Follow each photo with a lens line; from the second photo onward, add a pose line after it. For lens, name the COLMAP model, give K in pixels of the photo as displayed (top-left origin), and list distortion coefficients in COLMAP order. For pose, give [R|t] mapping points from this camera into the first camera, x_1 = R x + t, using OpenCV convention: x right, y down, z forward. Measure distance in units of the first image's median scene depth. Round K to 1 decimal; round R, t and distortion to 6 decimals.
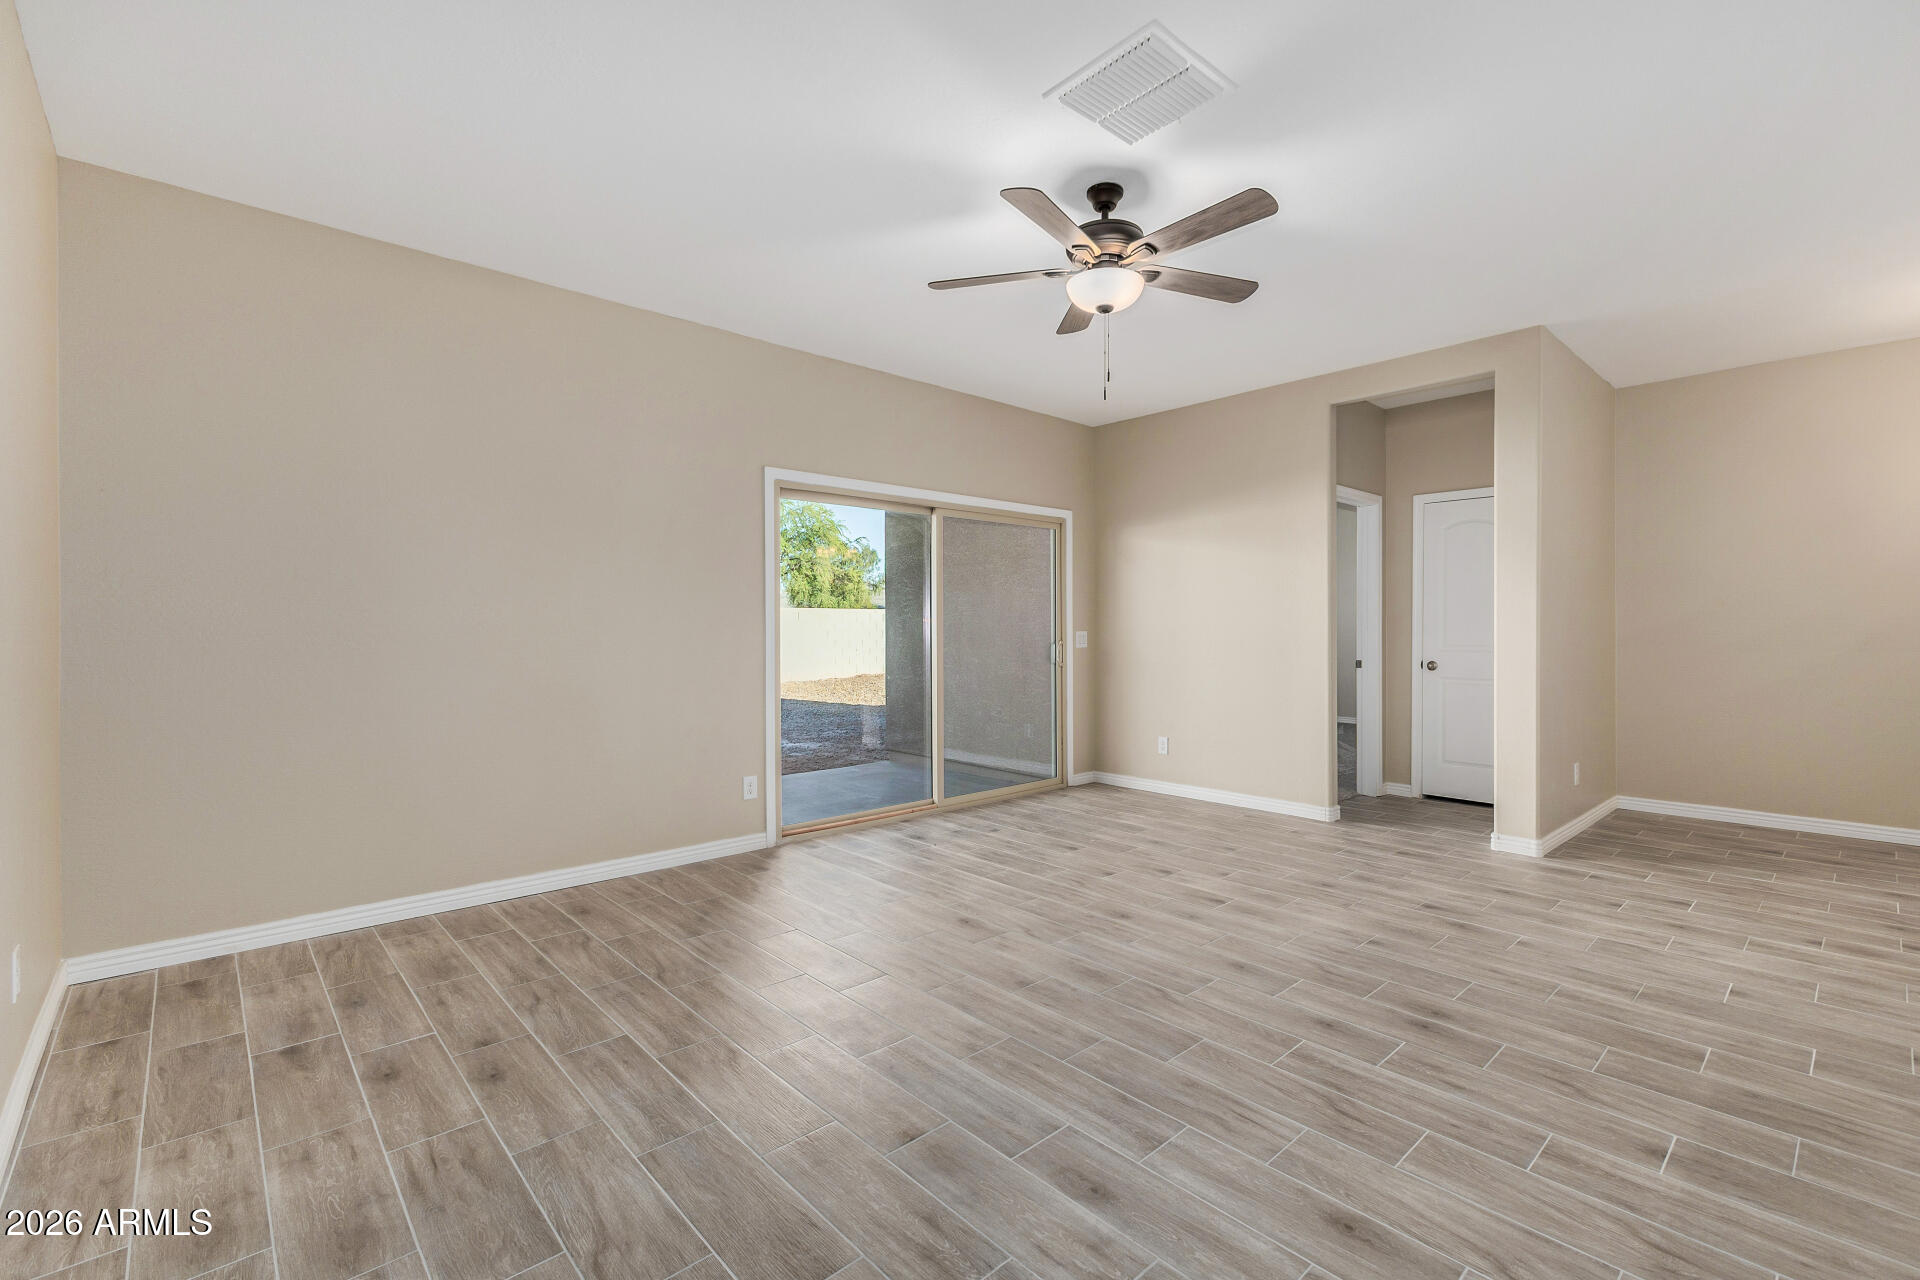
lens RADIAL K [[828.7, 0, 968.1], [0, 828.7, 635.4], [0, 0, 1]] dist [0.004047, -0.000145]
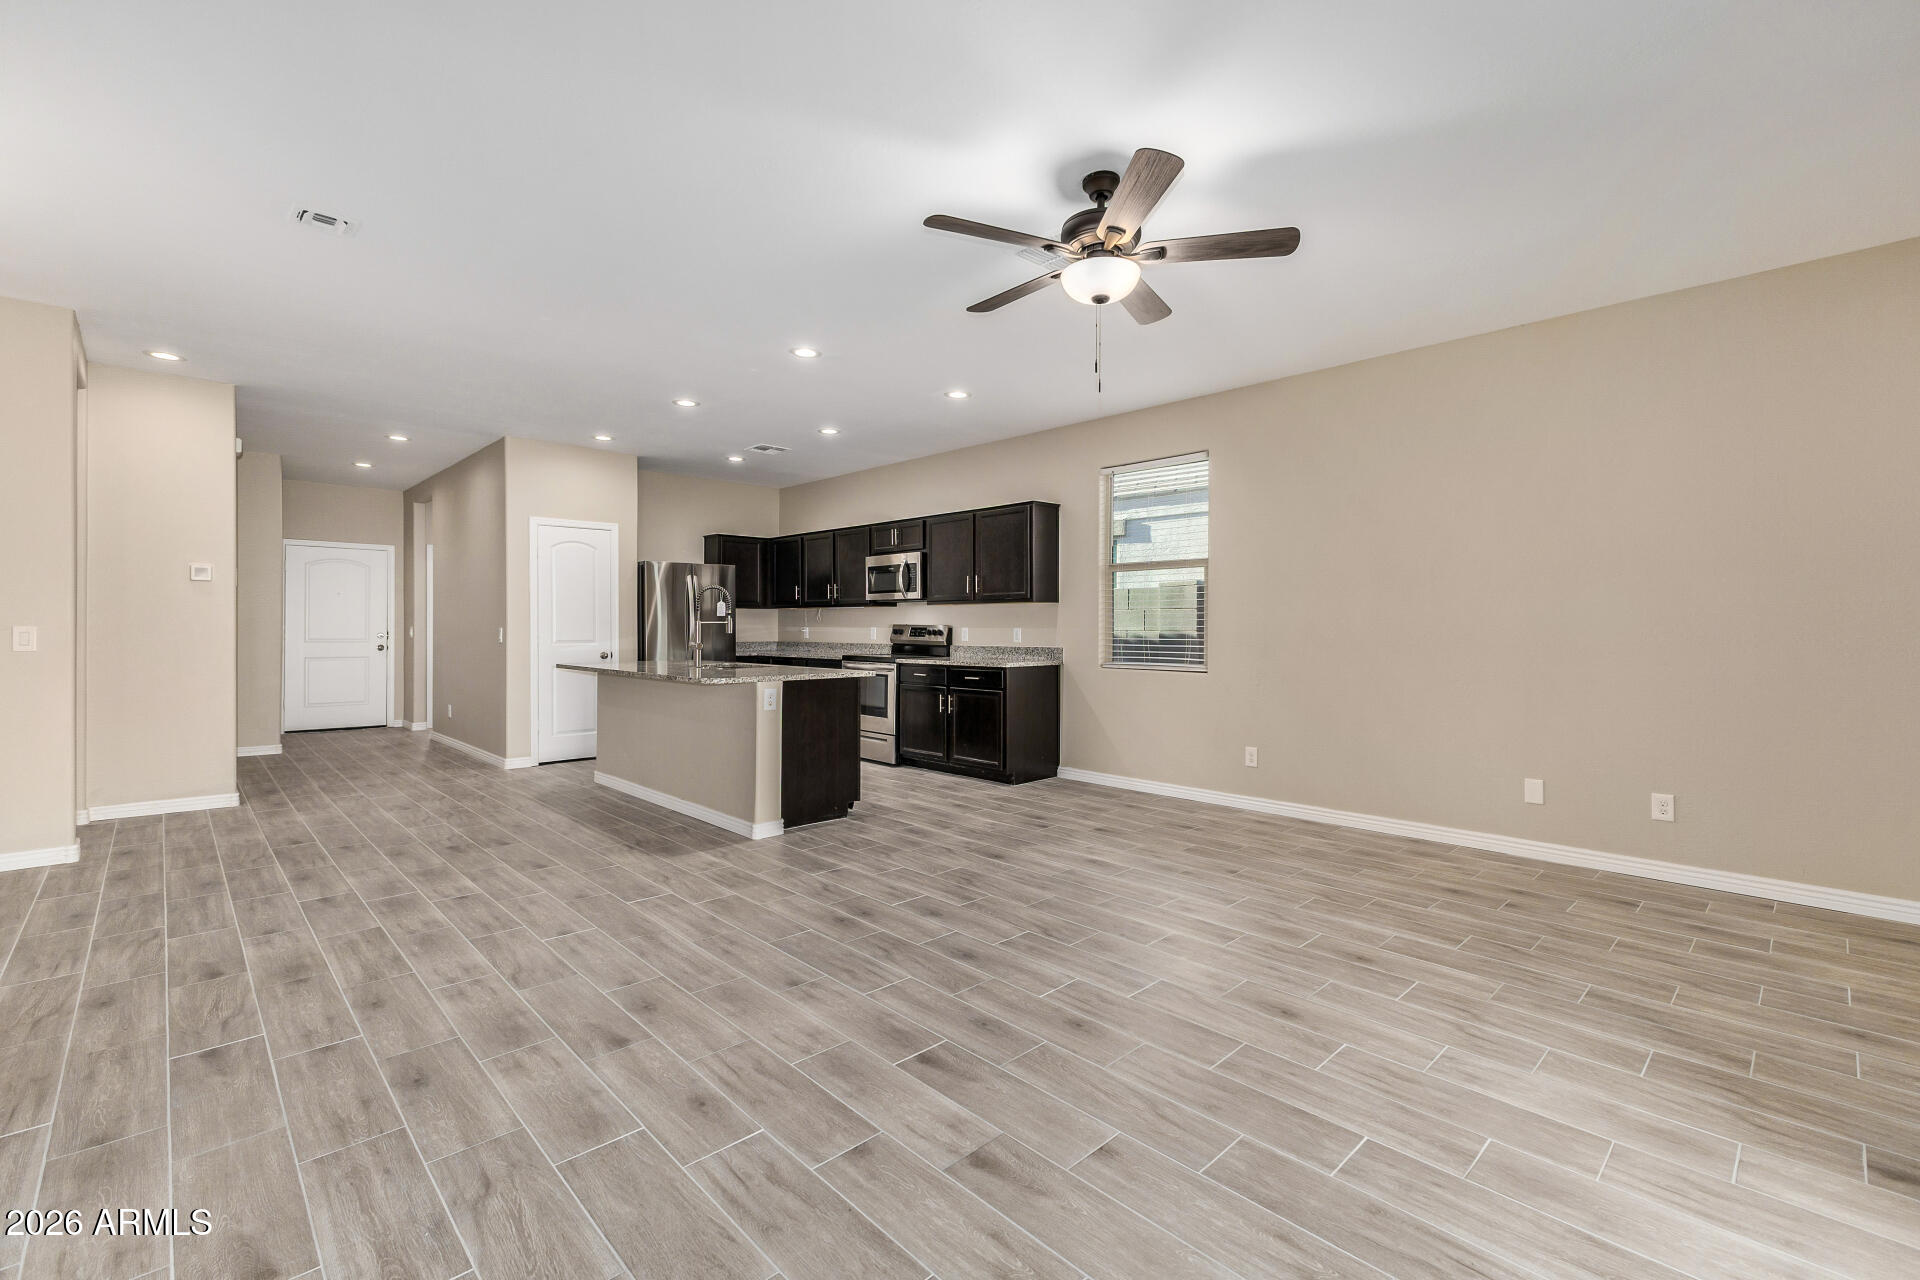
lens RADIAL K [[814.8, 0, 962.3], [0, 814.8, 629.2], [0, 0, 1]] dist [0.005852, 0.000029]
pose [[-0.999462, 0.000161, -0.032791, 0.359194], [-0.000172, 0.999949, 0.010129, -0.012690], [0.032791, 0.010129, -0.999411, 1.963943]]
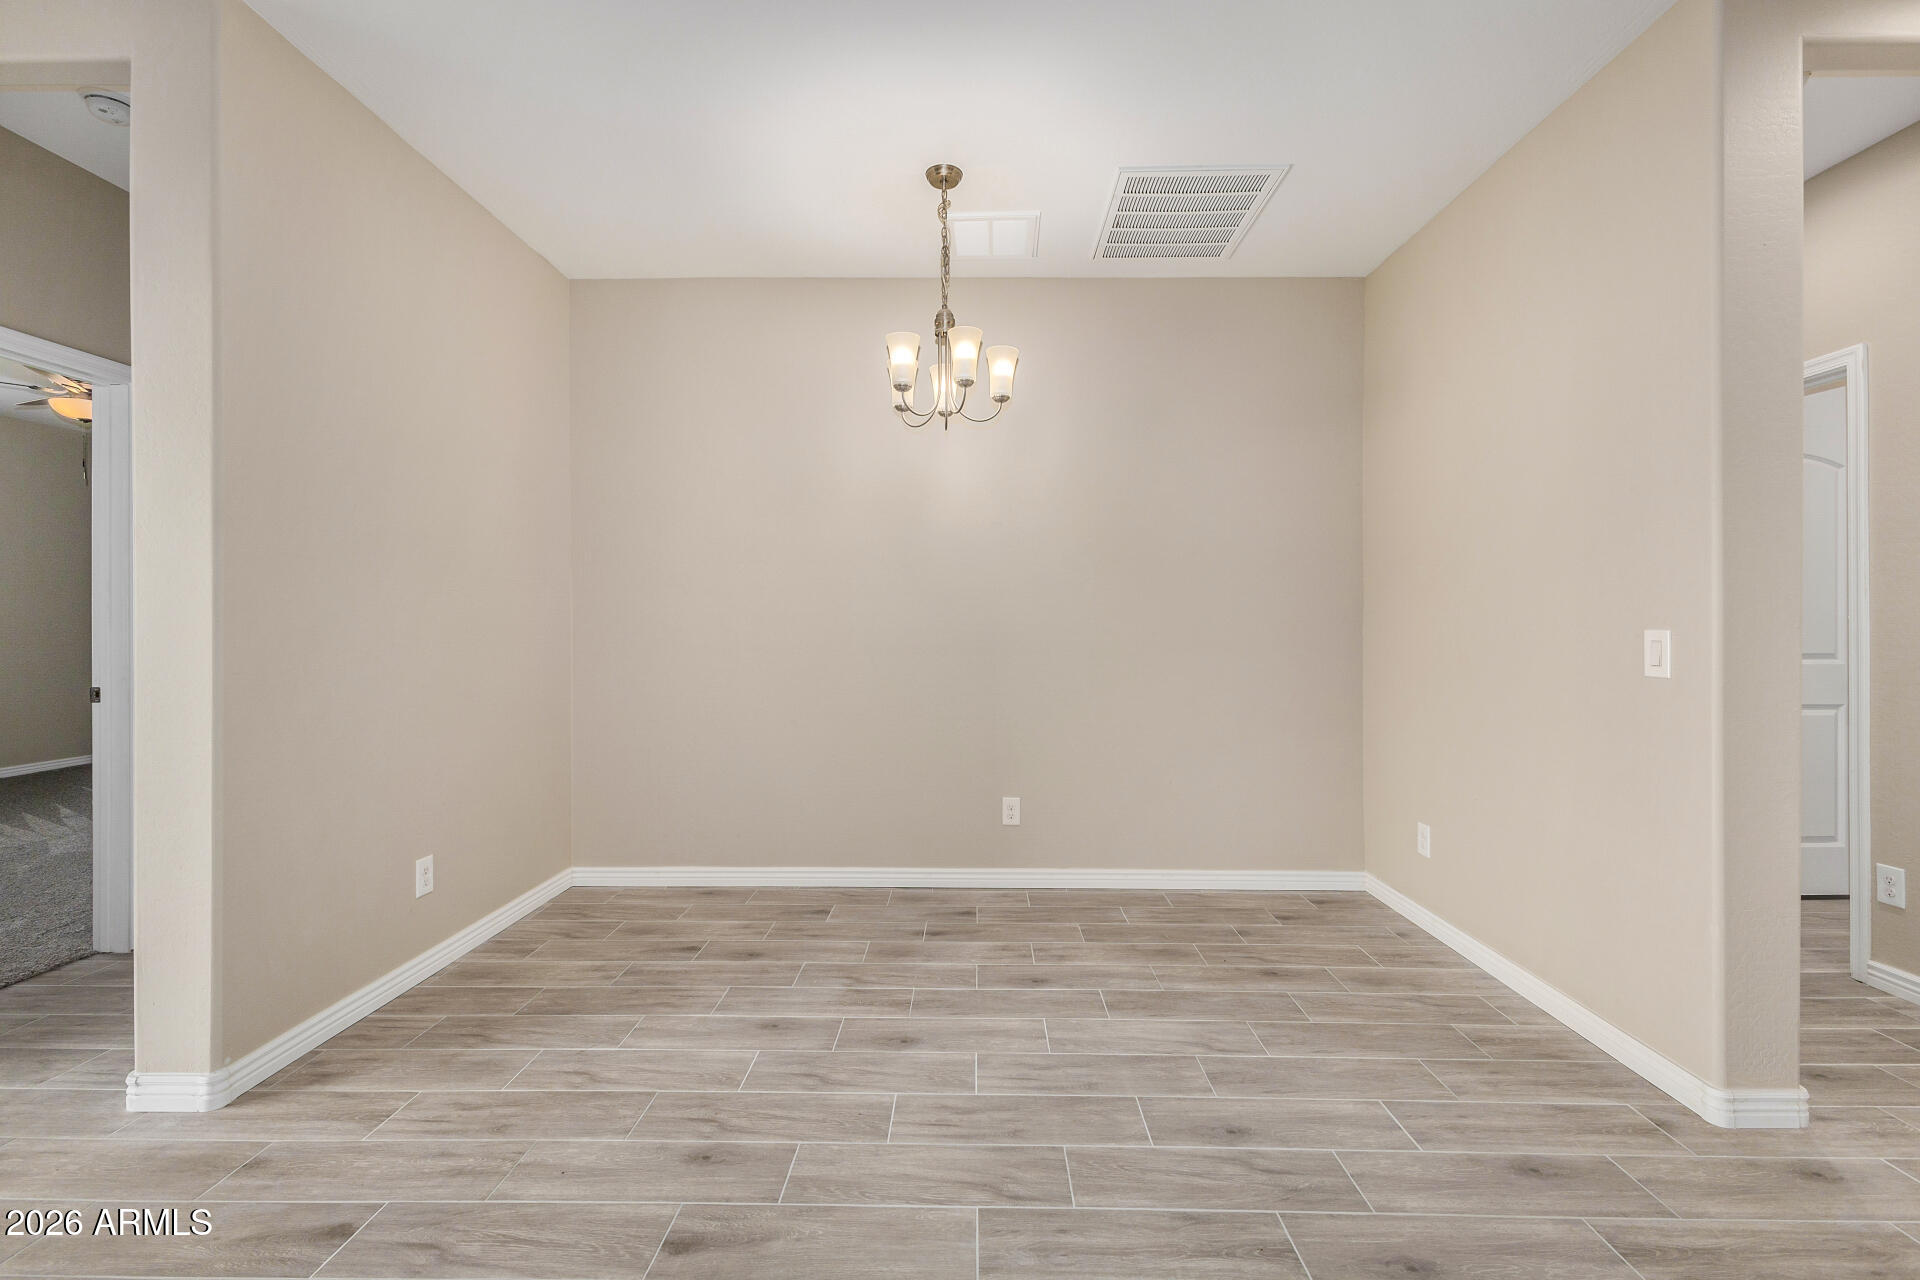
lens RADIAL K [[814.8, 0, 962.3], [0, 814.8, 629.2], [0, 0, 1]] dist [0.005852, 0.000029]
pose [[0.681409, 0.002841, 0.731898, 0.908702], [0.002712, 0.999976, -0.006406, -0.001287], [-0.731898, 0.006350, 0.681384, 0.535167]]
